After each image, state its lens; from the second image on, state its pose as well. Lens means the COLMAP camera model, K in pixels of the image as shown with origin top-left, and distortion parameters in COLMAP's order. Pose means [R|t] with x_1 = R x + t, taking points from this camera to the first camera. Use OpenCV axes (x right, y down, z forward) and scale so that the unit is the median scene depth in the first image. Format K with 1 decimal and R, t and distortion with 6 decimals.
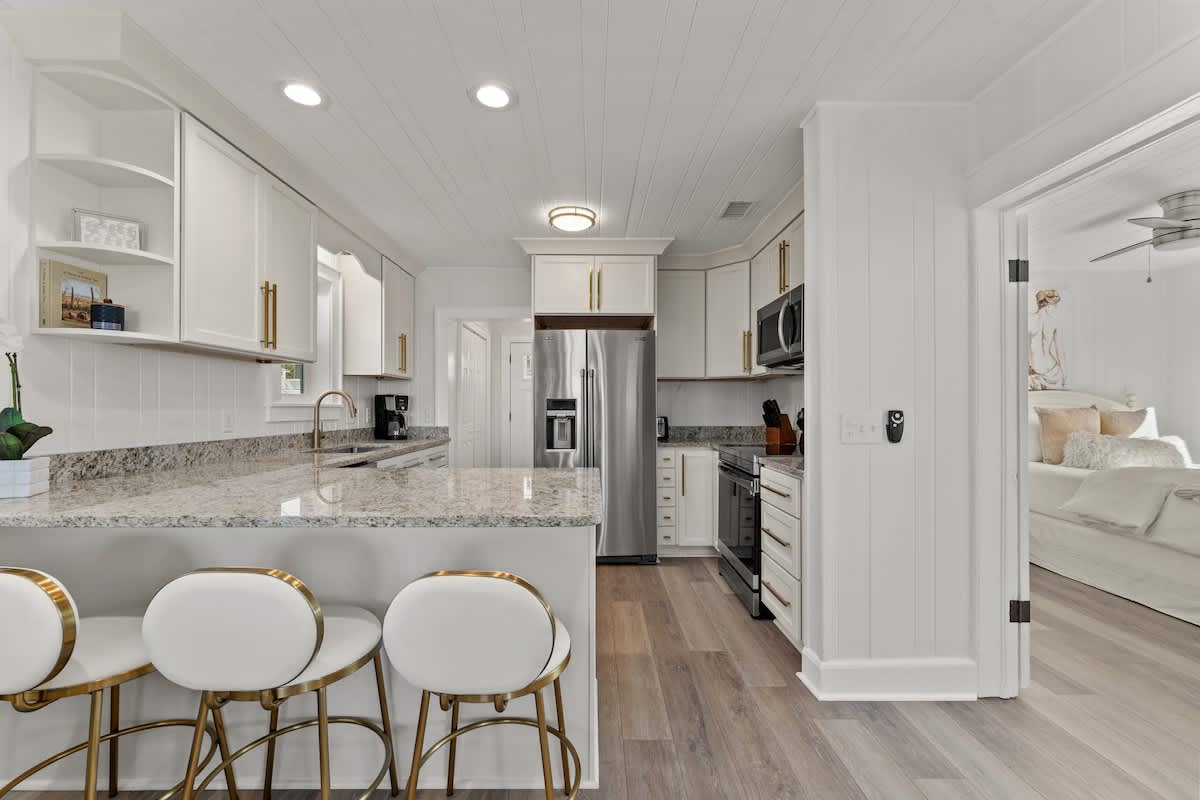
lens RADIAL K [[481.3, 0, 595.6], [0, 481.3, 403.9], [0, 0, 1]] dist [-0.001869, -0.000744]
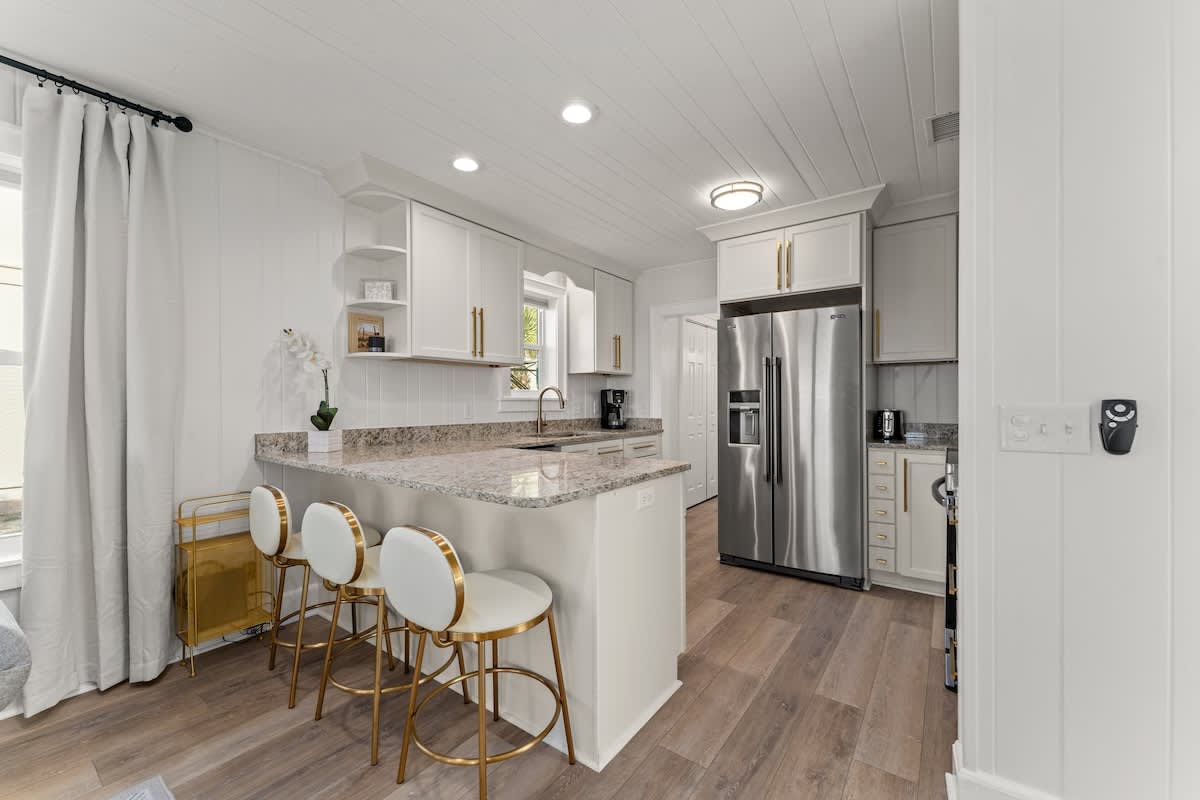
lens RADIAL K [[481.3, 0, 593.9], [0, 481.3, 401.7], [0, 0, 1]] dist [-0.001869, -0.000744]
pose [[0.799175, -0.003967, -0.601086, 0.341828], [0.009182, 0.999942, 0.005608, 0.005210], [0.601029, -0.010001, 0.799165, 0.104772]]
